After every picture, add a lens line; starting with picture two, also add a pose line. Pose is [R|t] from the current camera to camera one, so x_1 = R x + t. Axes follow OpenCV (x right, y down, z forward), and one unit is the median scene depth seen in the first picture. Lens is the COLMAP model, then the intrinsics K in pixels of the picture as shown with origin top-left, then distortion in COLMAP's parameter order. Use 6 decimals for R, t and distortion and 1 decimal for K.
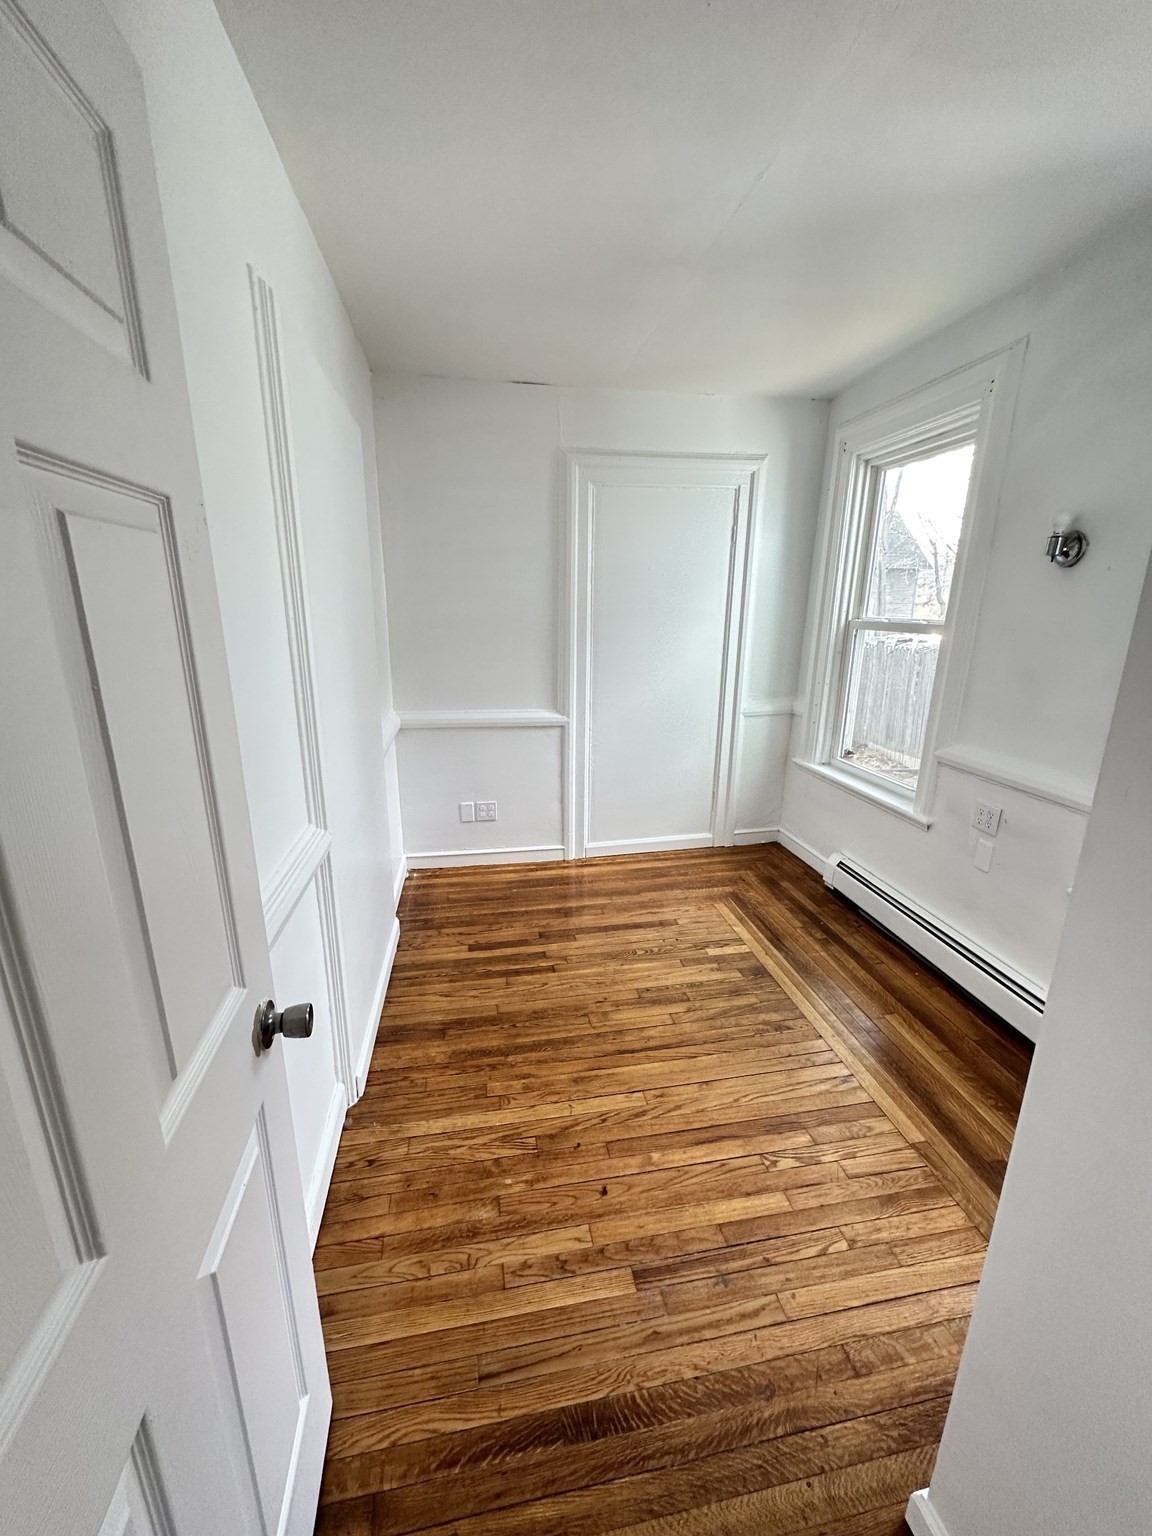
lens RADIAL K [[611.2, 0, 576.0], [0, 611.2, 768.0], [0, 0, 1]] dist [-0.002528, 0.000758]
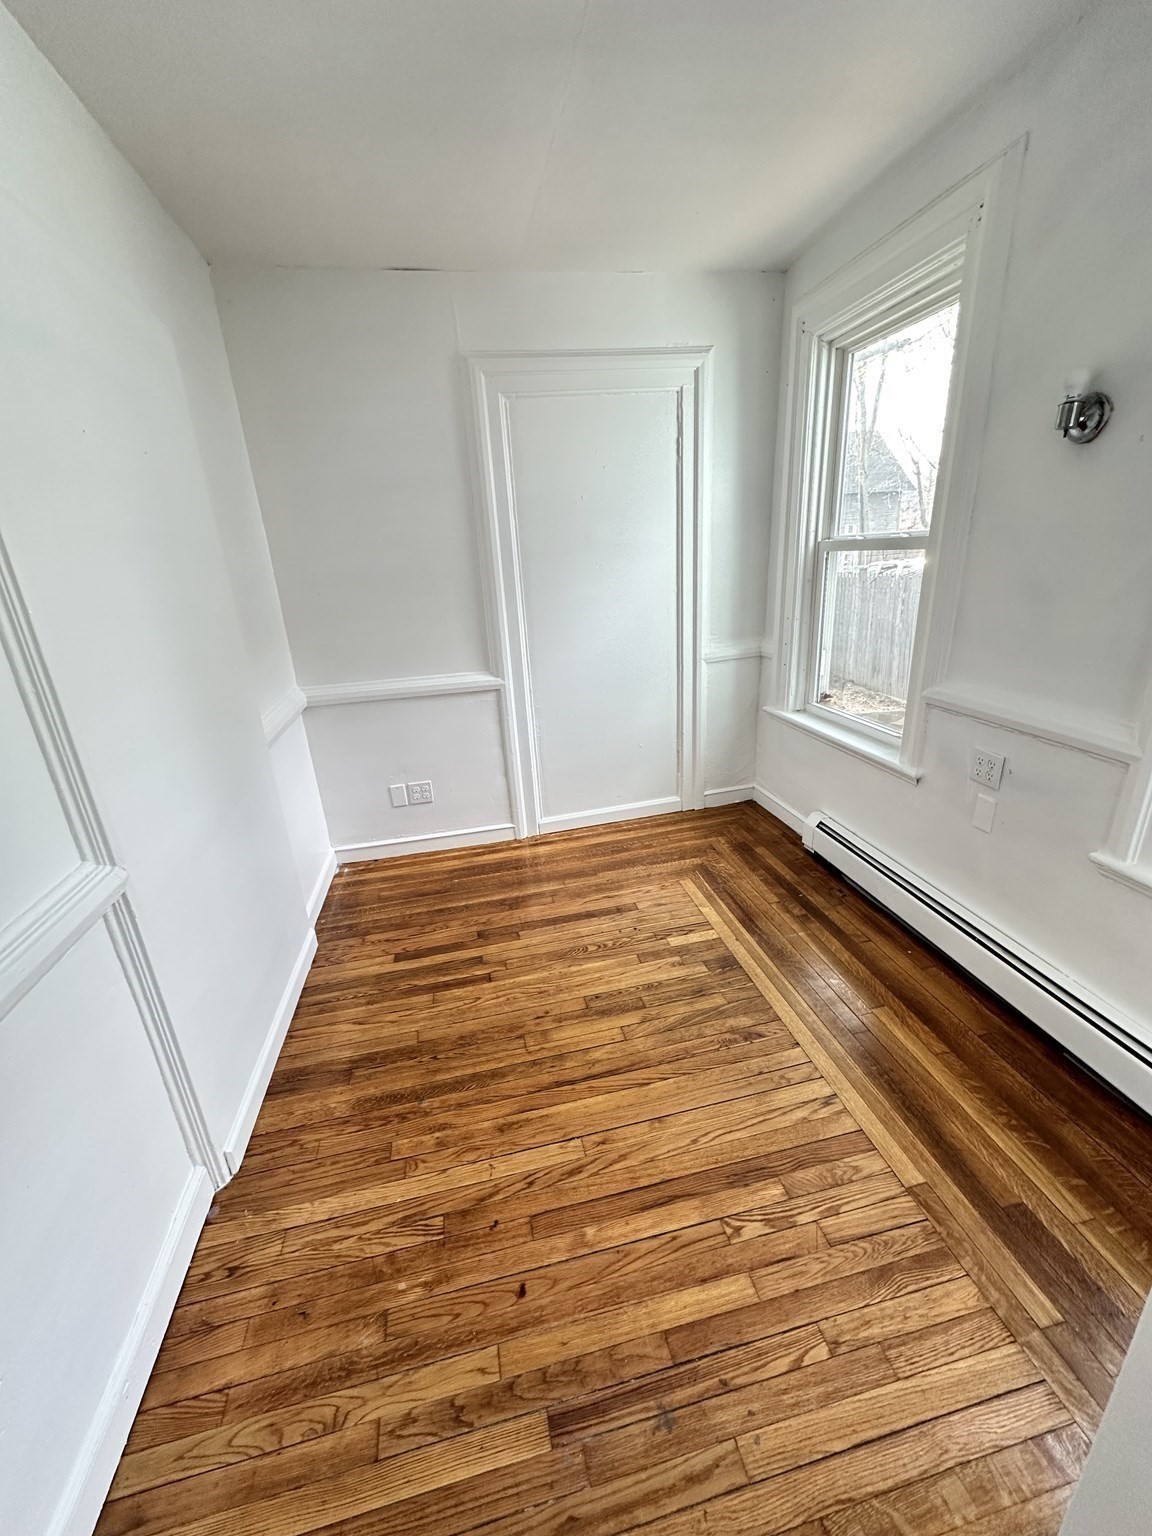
lens RADIAL K [[611.2, 0, 576.0], [0, 611.2, 768.0], [0, 0, 1]] dist [-0.002528, 0.000758]
pose [[0.997173, -0.074675, 0.008315, 0.125740], [0.073839, 0.994412, 0.075449, -0.025655], [-0.013903, -0.074622, 0.997115, 0.207719]]
